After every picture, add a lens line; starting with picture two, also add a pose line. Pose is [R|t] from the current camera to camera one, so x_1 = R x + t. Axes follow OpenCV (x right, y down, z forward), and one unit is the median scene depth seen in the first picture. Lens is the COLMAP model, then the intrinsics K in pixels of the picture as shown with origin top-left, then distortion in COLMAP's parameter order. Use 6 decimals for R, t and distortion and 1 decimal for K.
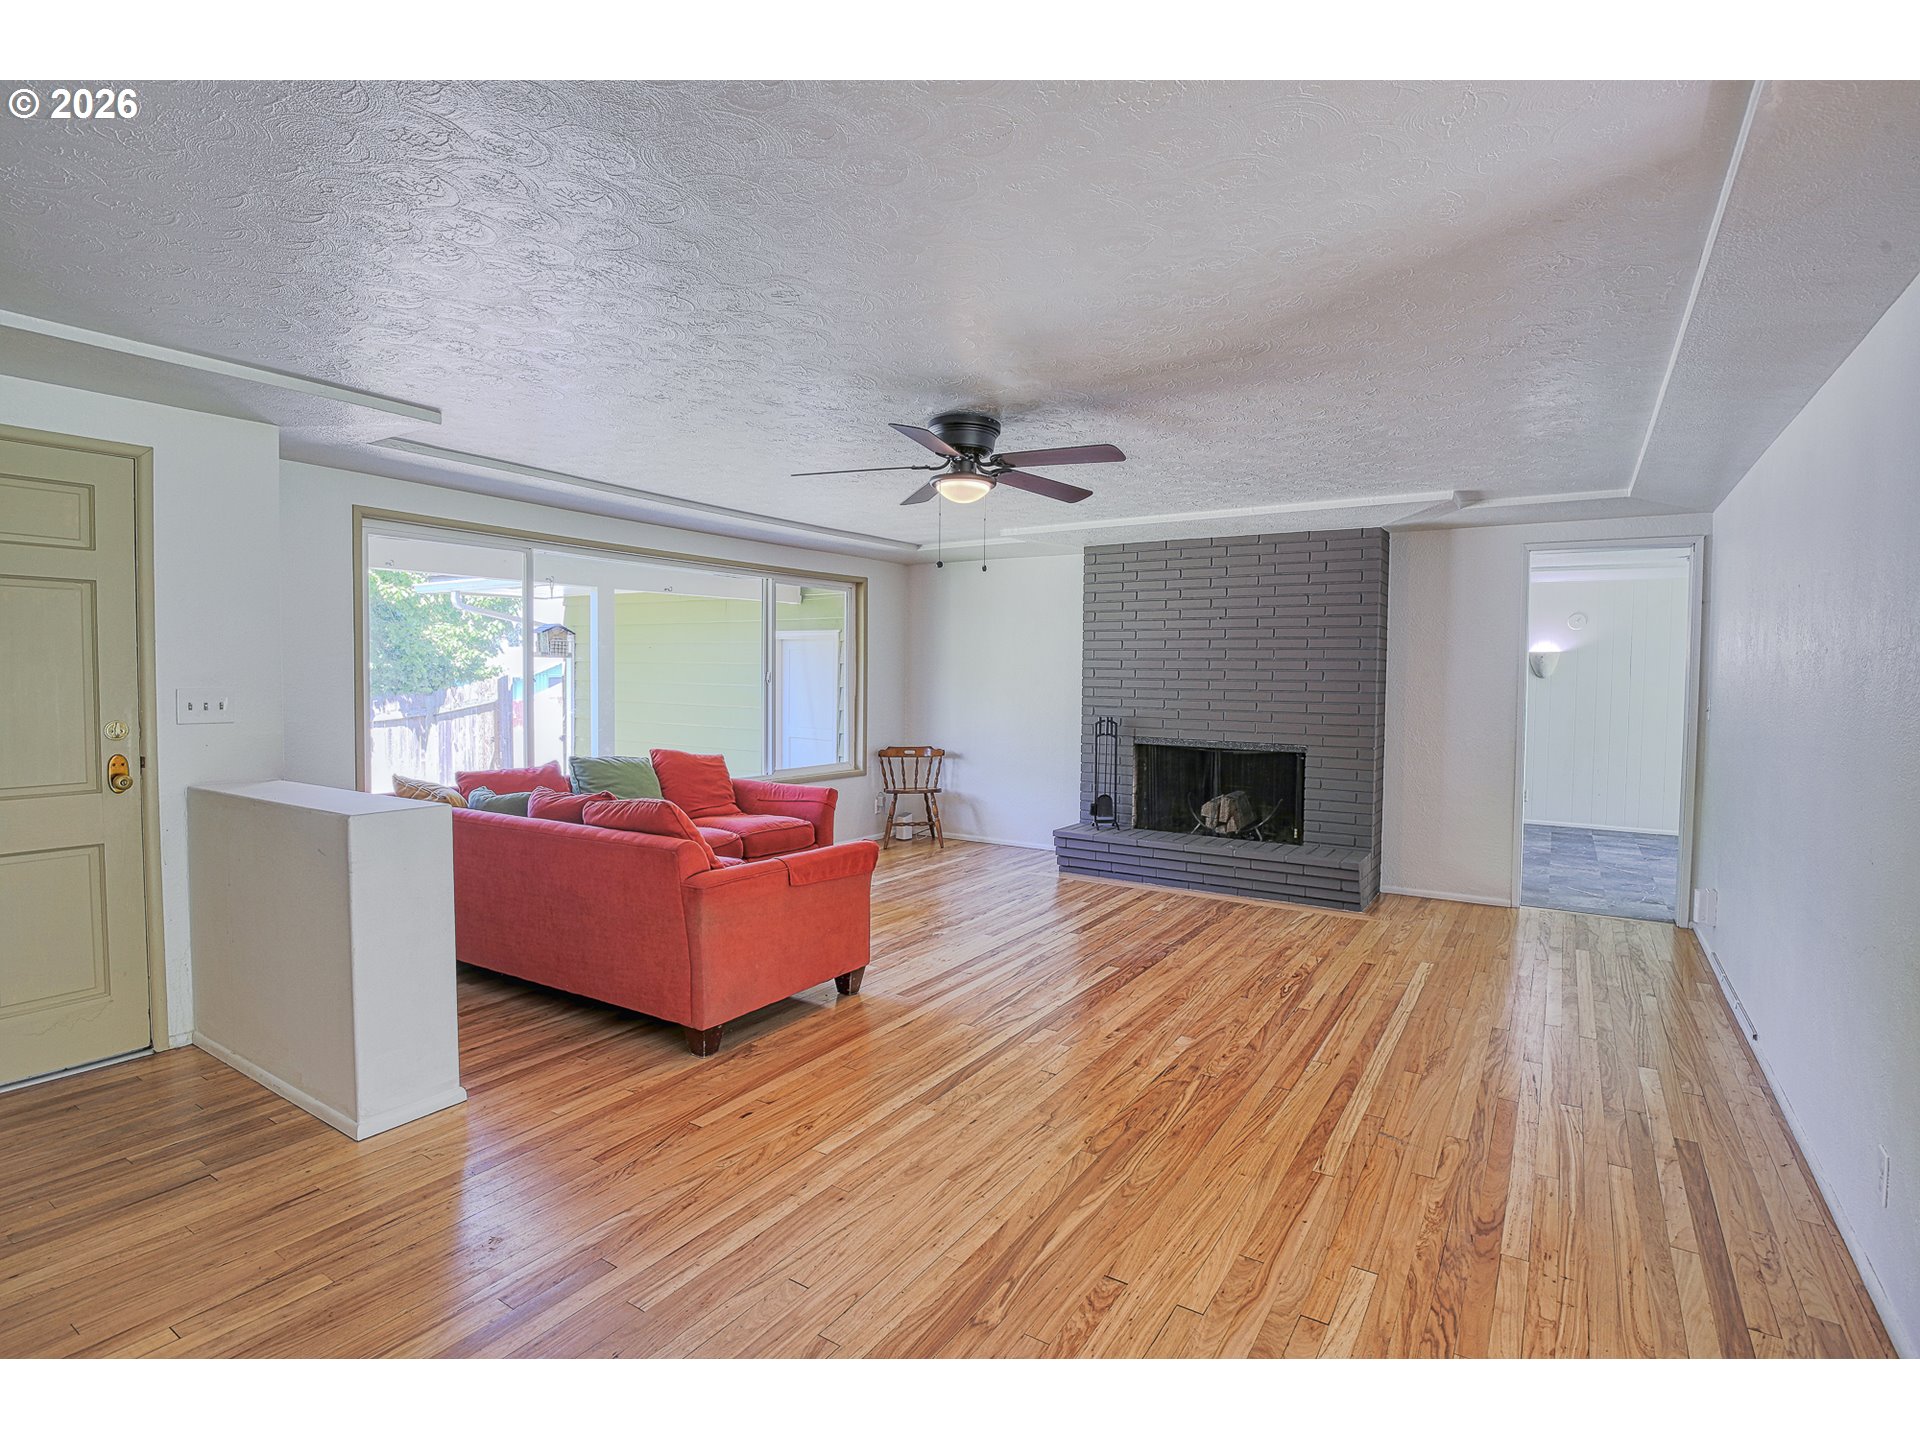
lens RADIAL K [[962.3, 0, 961.8], [0, 962.3, 717.6], [0, 0, 1]] dist [-0.030315, -0.003110]
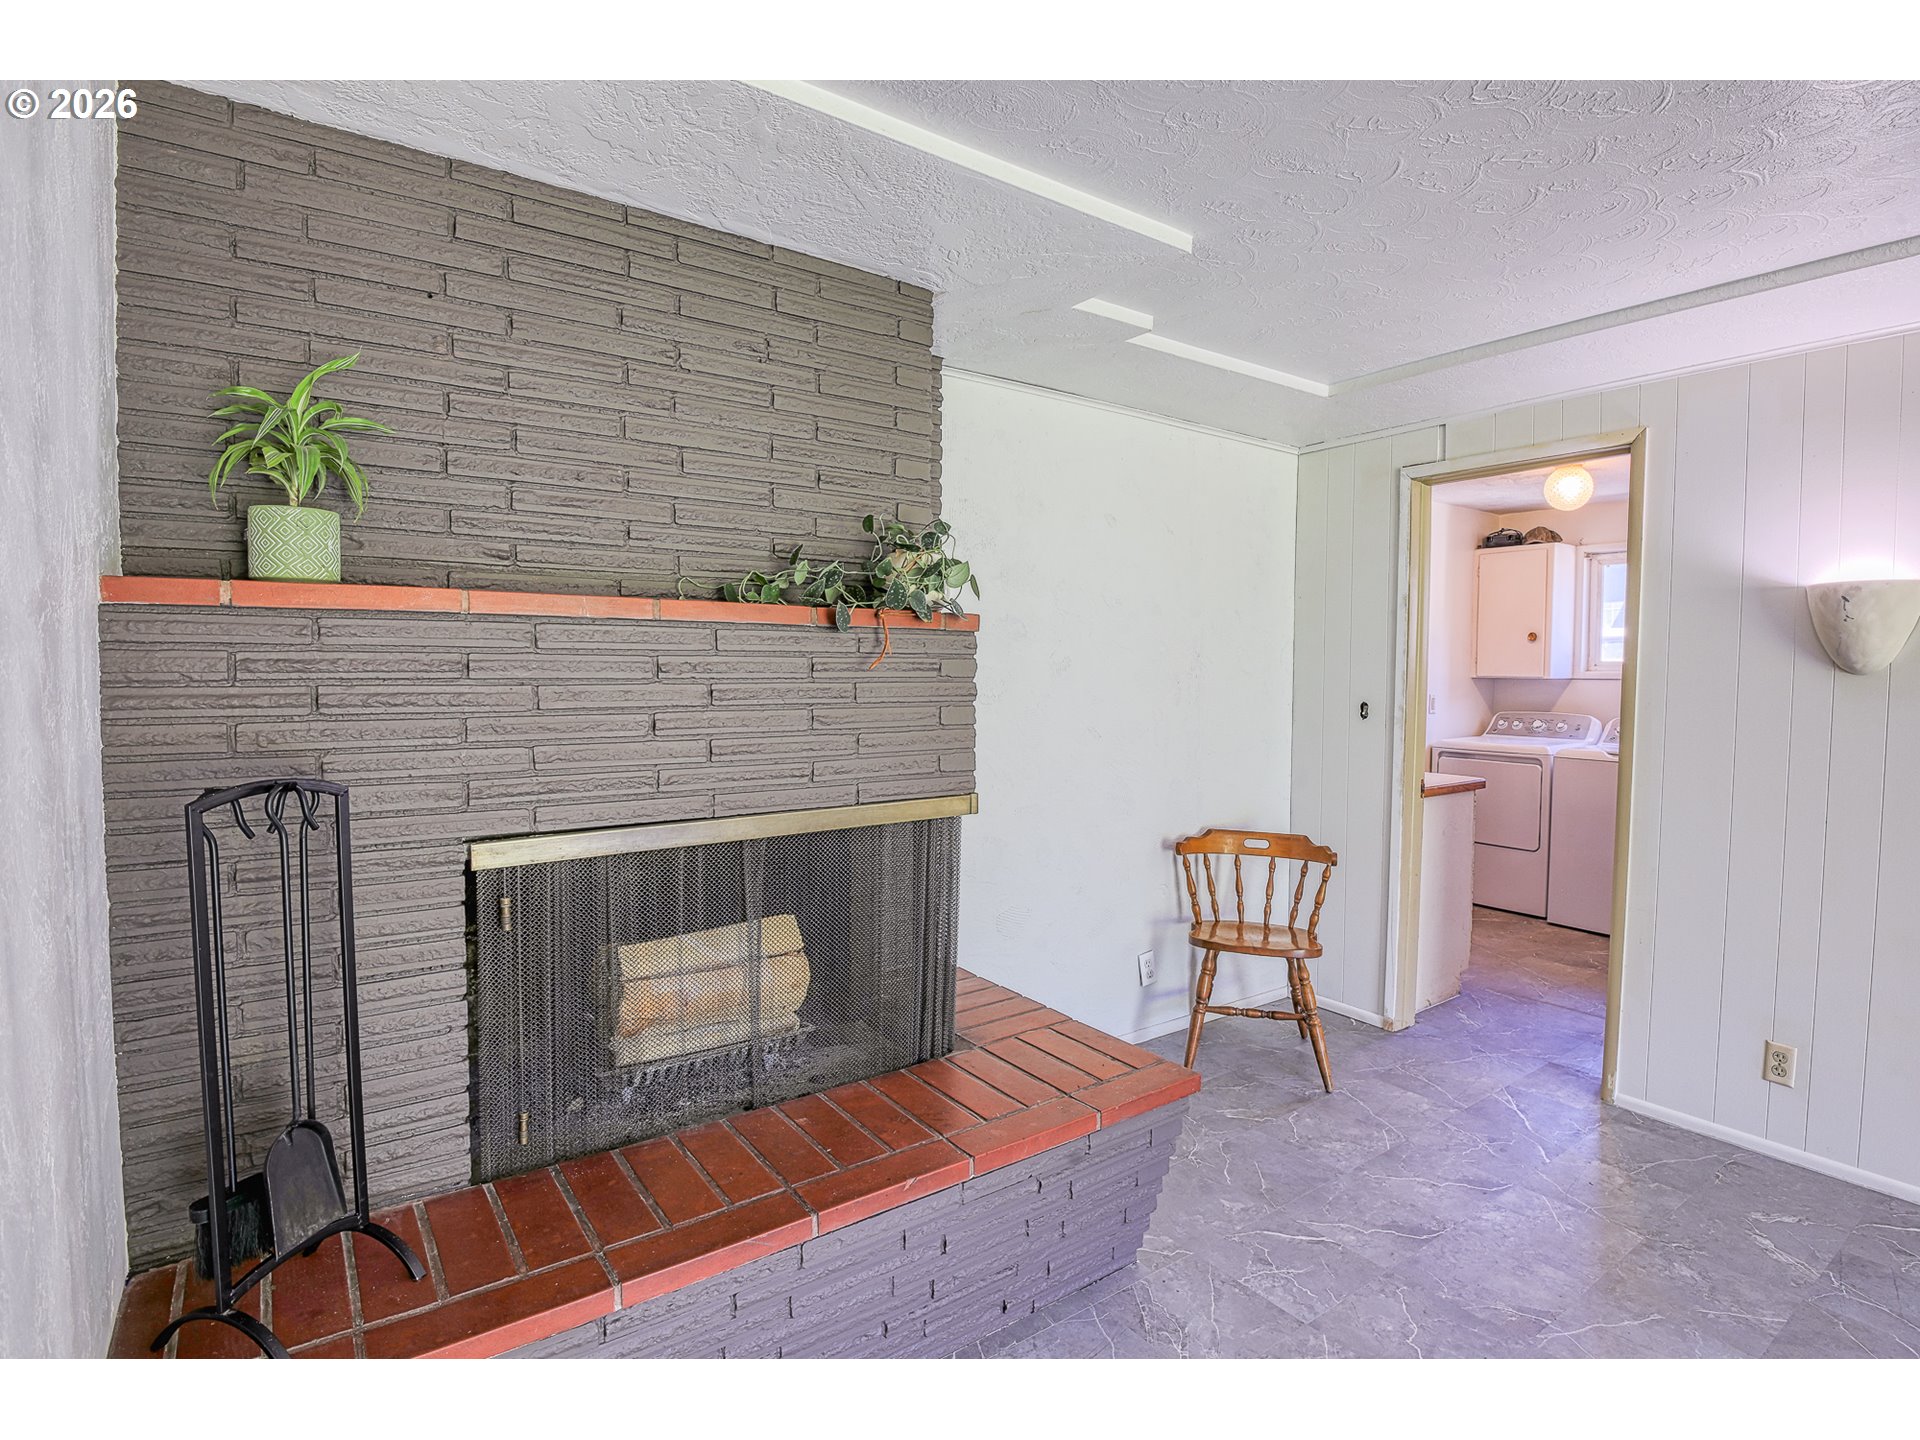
lens RADIAL K [[962.3, 0, 948.2], [0, 962.3, 714.2], [0, 0, 1]] dist [-0.030315, -0.003110]
pose [[0.931418, 0.020762, -0.363360, -0.025802], [-0.018372, 0.999781, 0.010032, -0.027357], [0.363488, -0.002668, 0.931595, 0.536245]]
